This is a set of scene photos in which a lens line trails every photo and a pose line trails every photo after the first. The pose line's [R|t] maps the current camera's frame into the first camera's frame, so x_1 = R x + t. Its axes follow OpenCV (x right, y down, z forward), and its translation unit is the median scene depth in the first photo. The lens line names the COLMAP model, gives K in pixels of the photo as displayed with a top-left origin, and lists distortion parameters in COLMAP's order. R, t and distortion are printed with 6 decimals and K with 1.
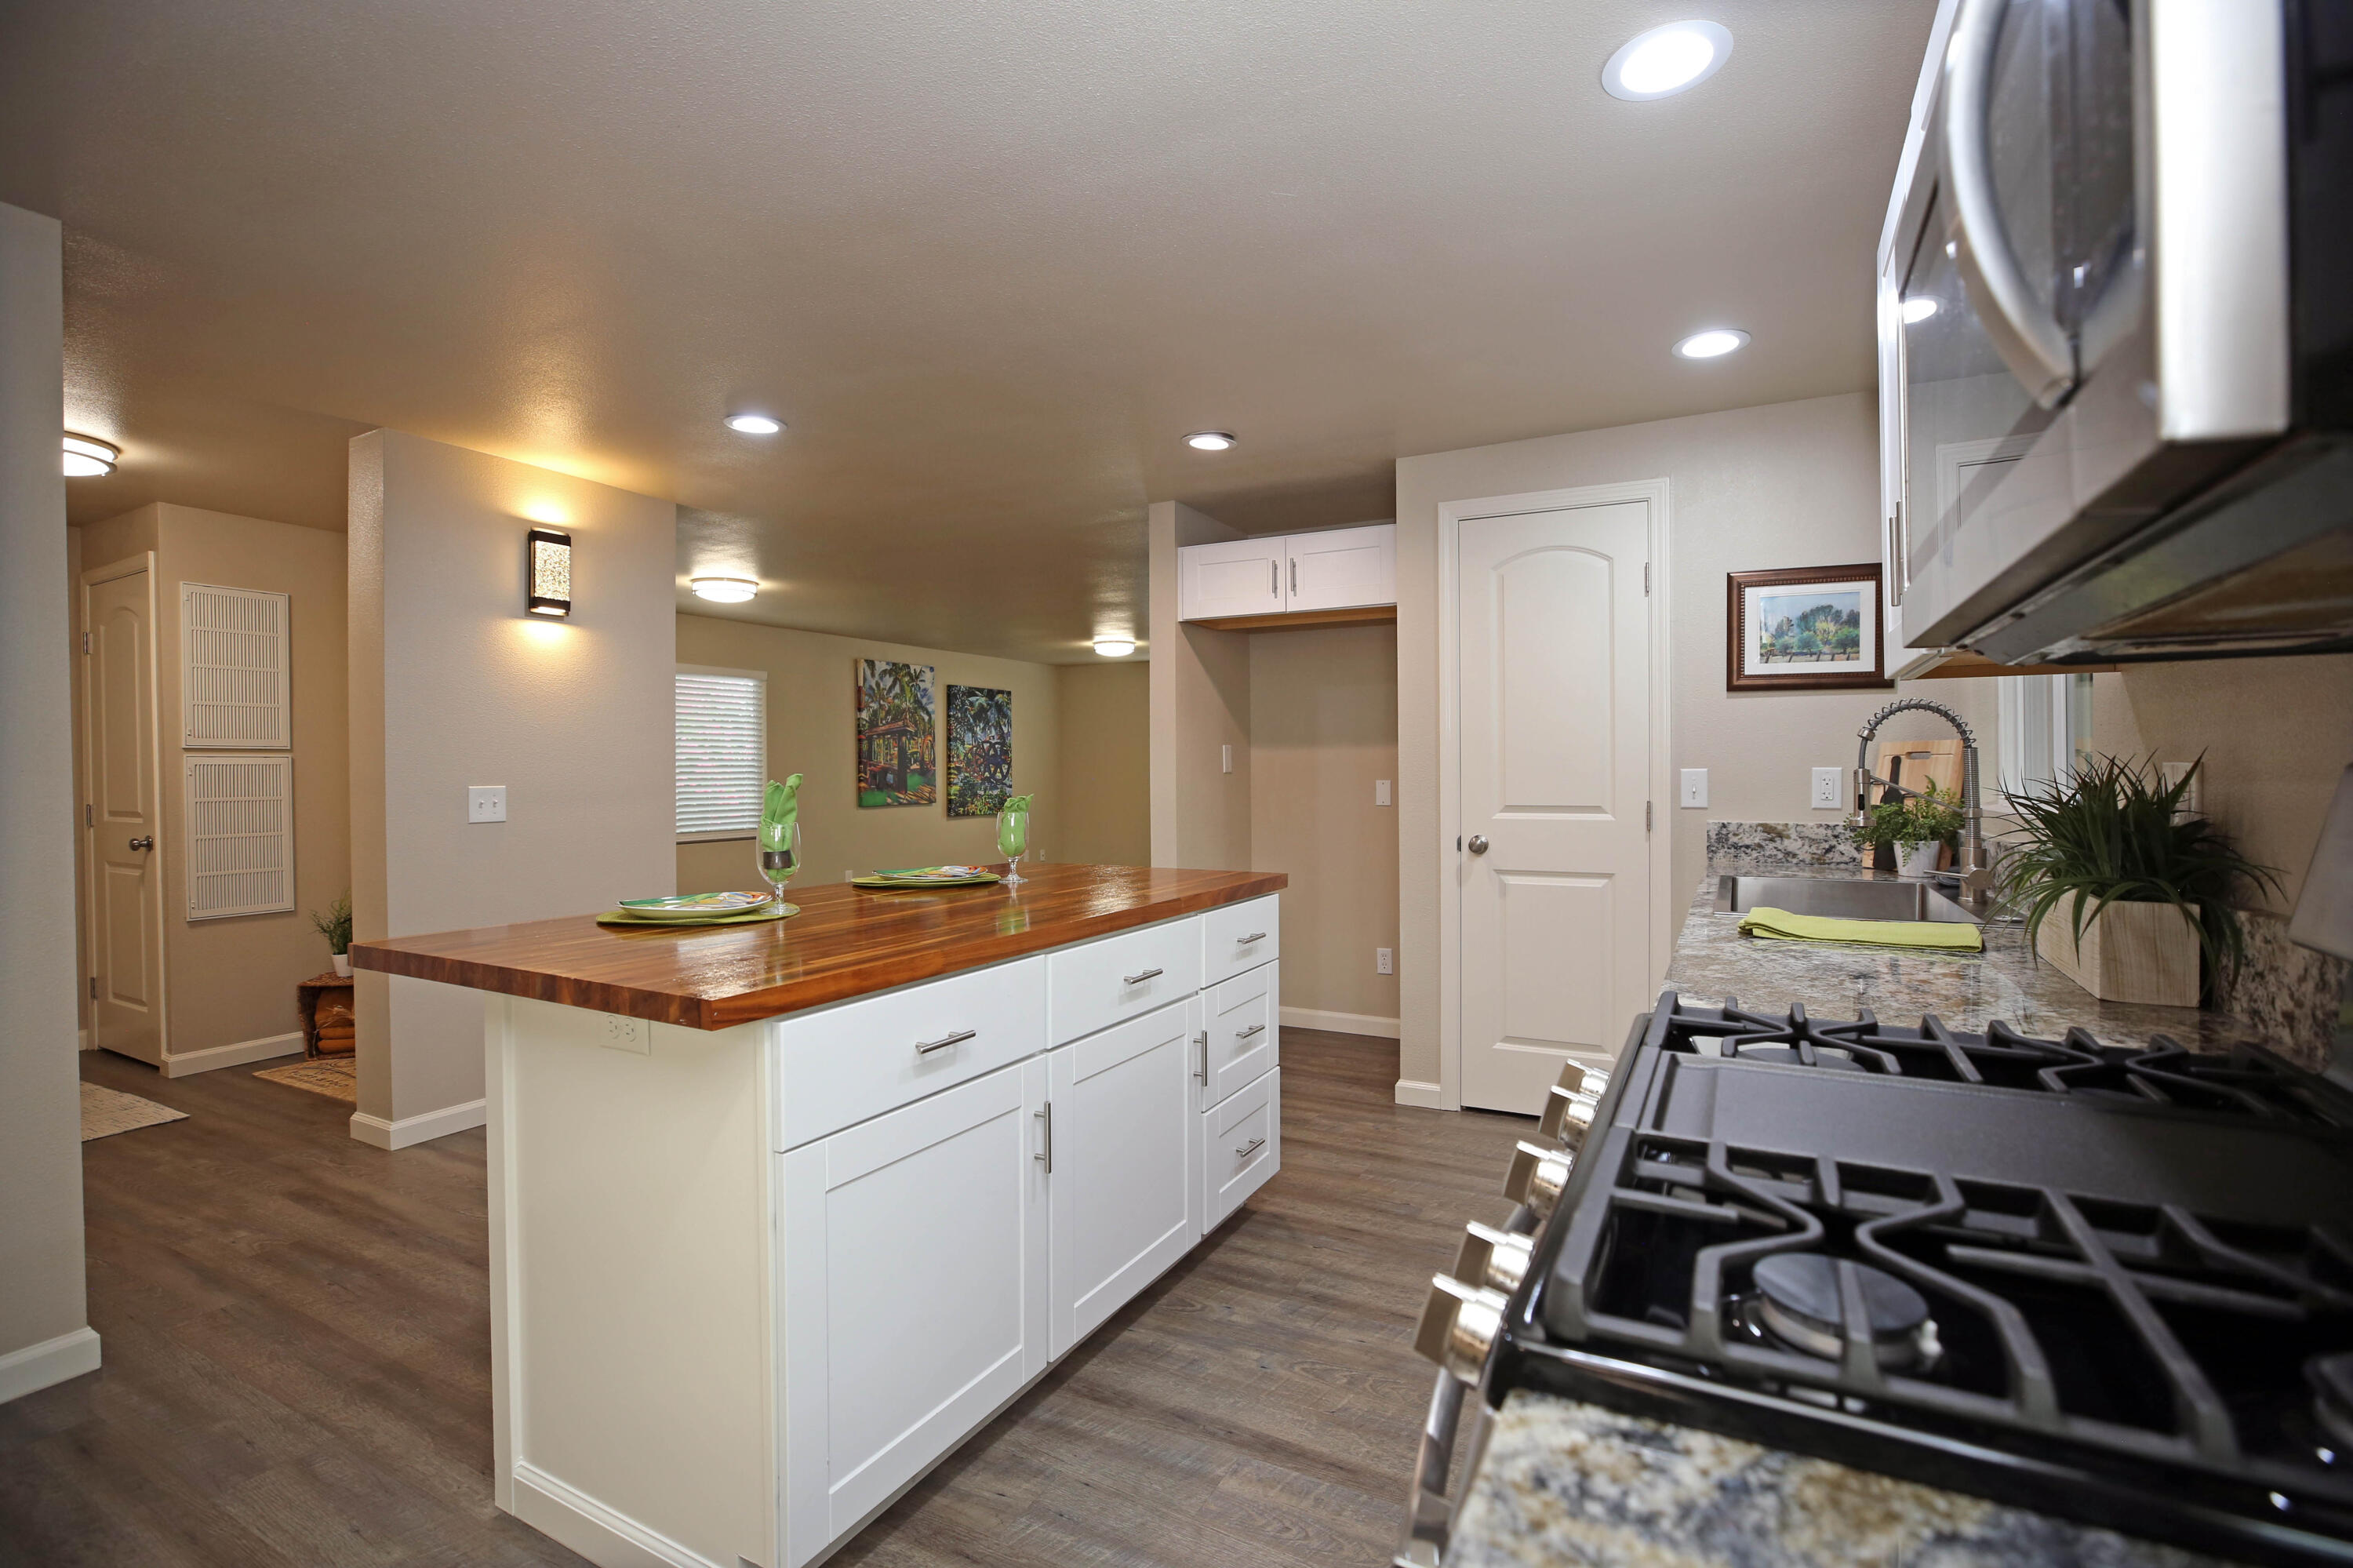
lens RADIAL K [[1088.1, 0, 1185.0], [0, 1088.1, 774.4], [0, 0, 1]] dist [-0.009424, 0.002067]
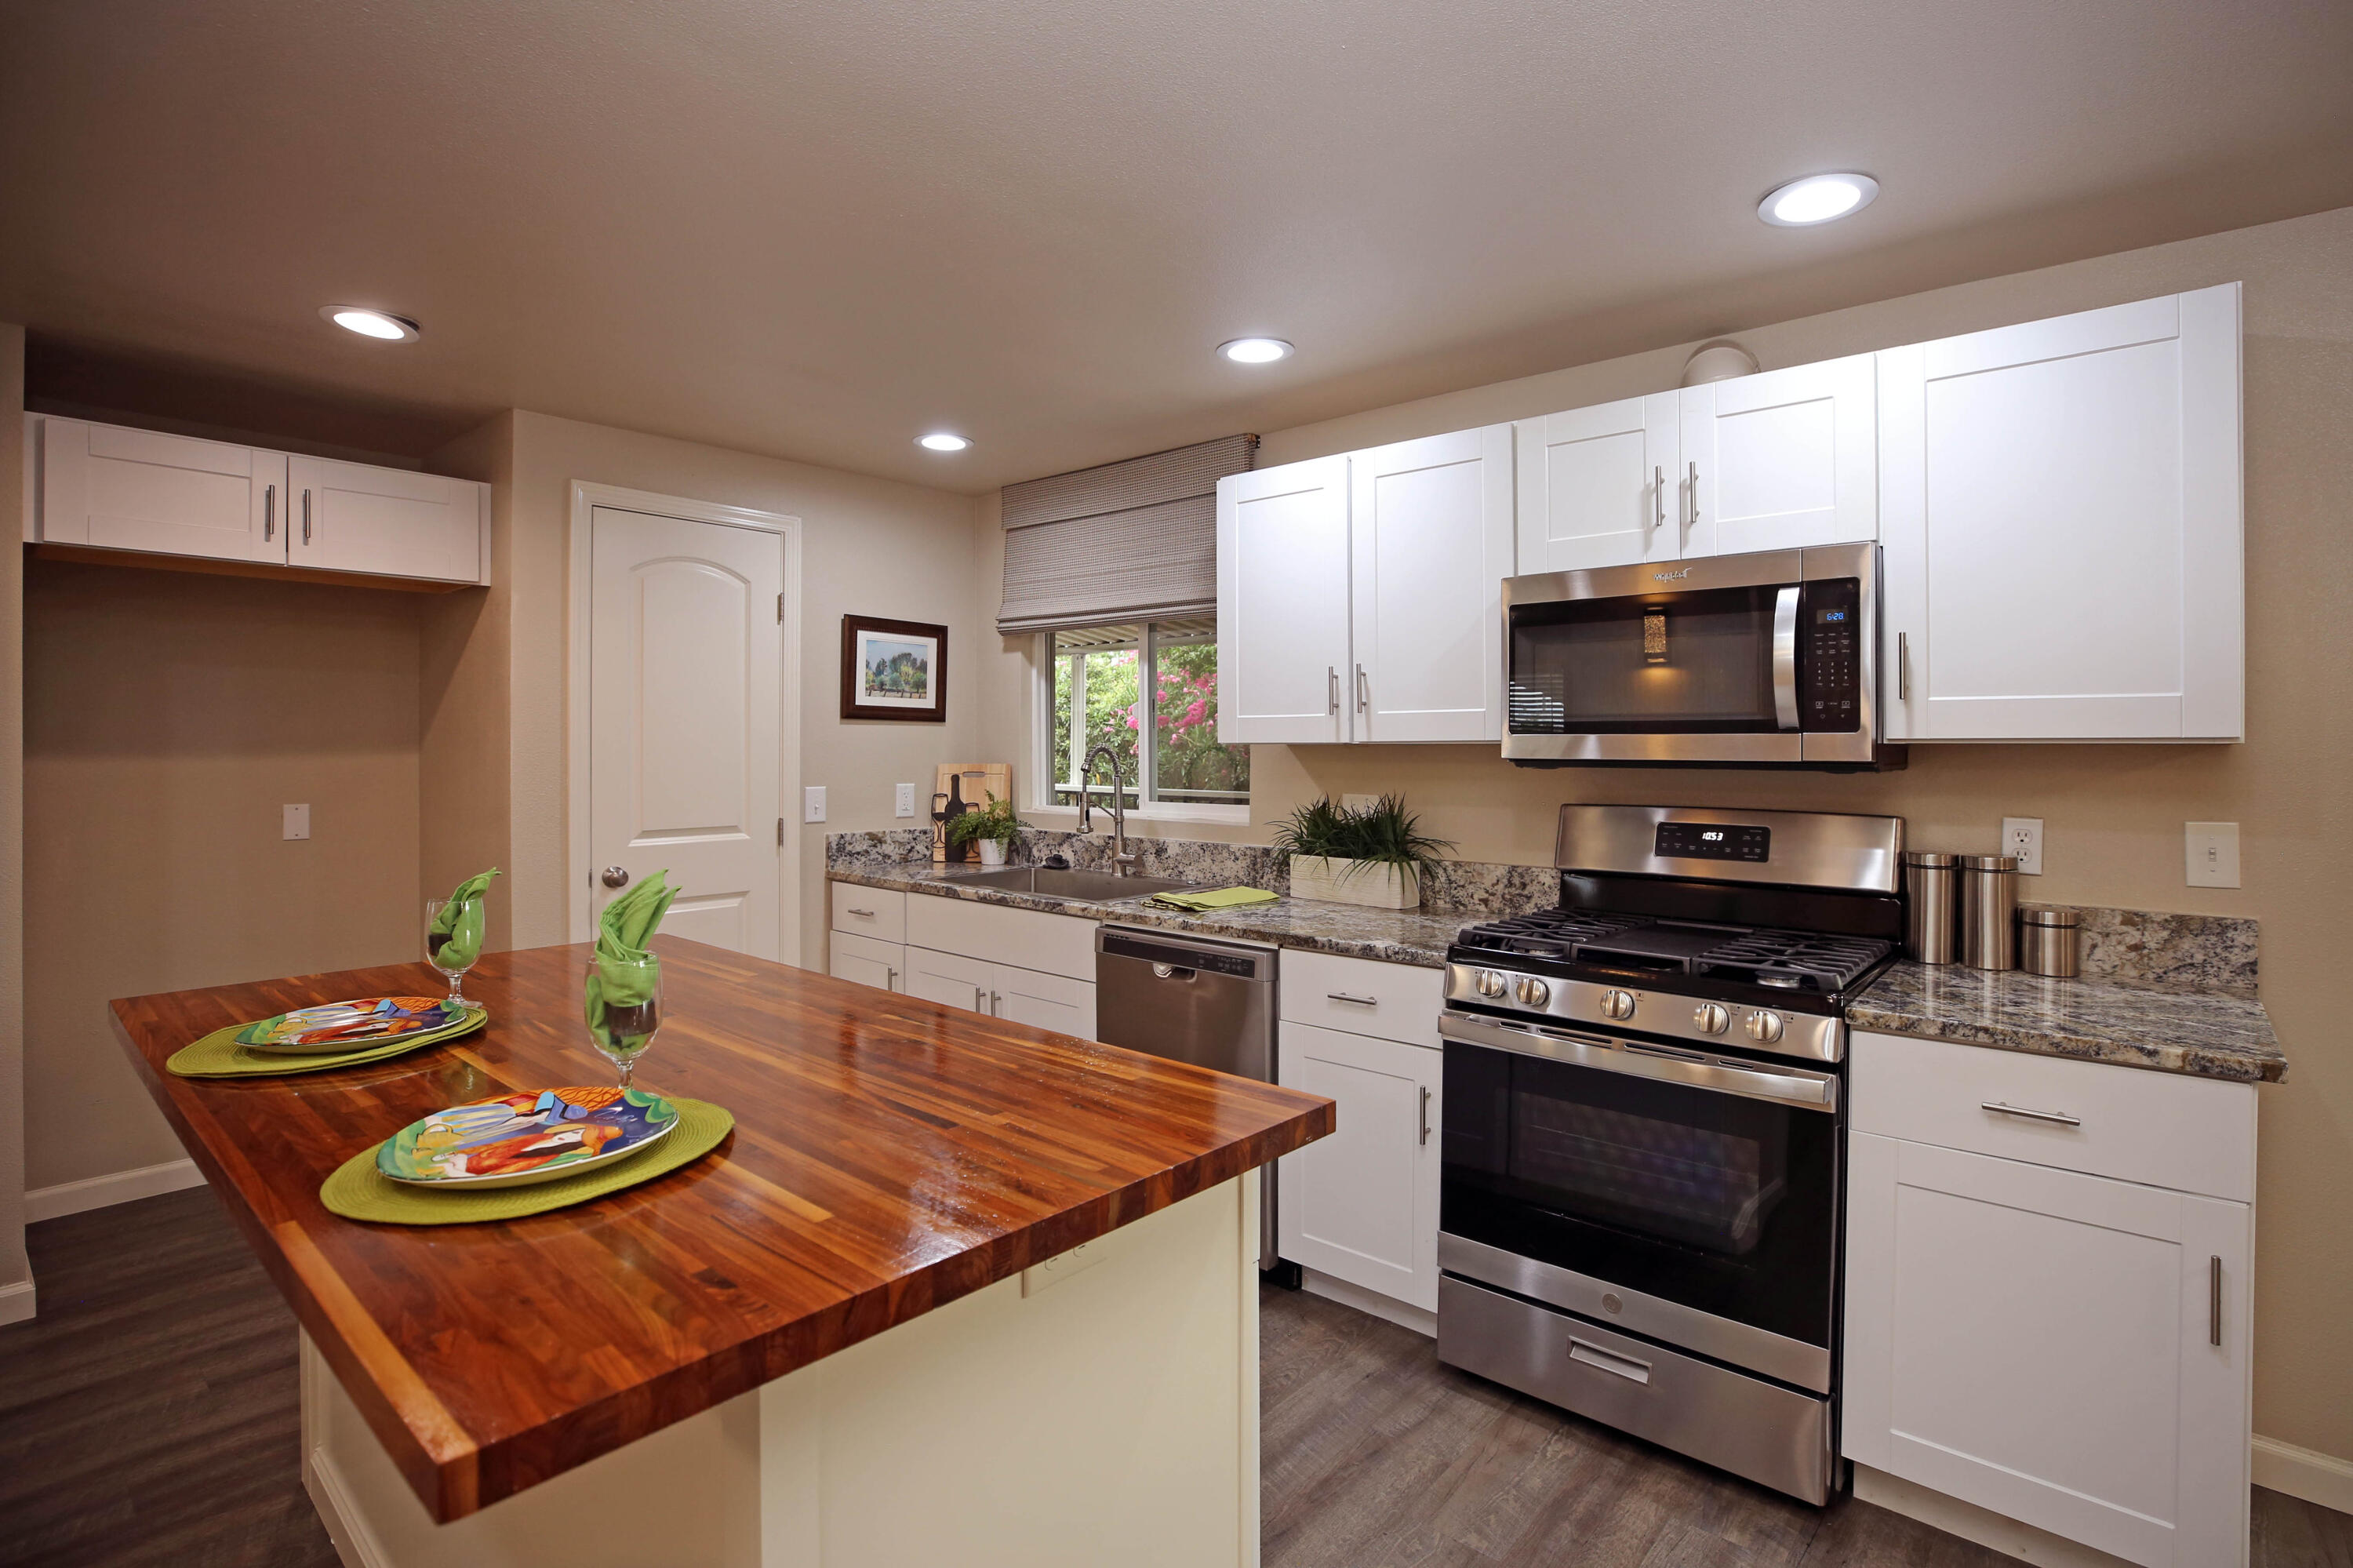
lens RADIAL K [[1183.2, 0, 1117.5], [0, 1183.2, 749.6], [0, 0, 1]] dist [-0.020557, -0.000244]
pose [[0.261646, -0.002628, 0.965160, -0.637975], [-0.000653, 0.999996, 0.002900, -0.048735], [-0.965164, -0.001389, 0.261643, 0.408265]]
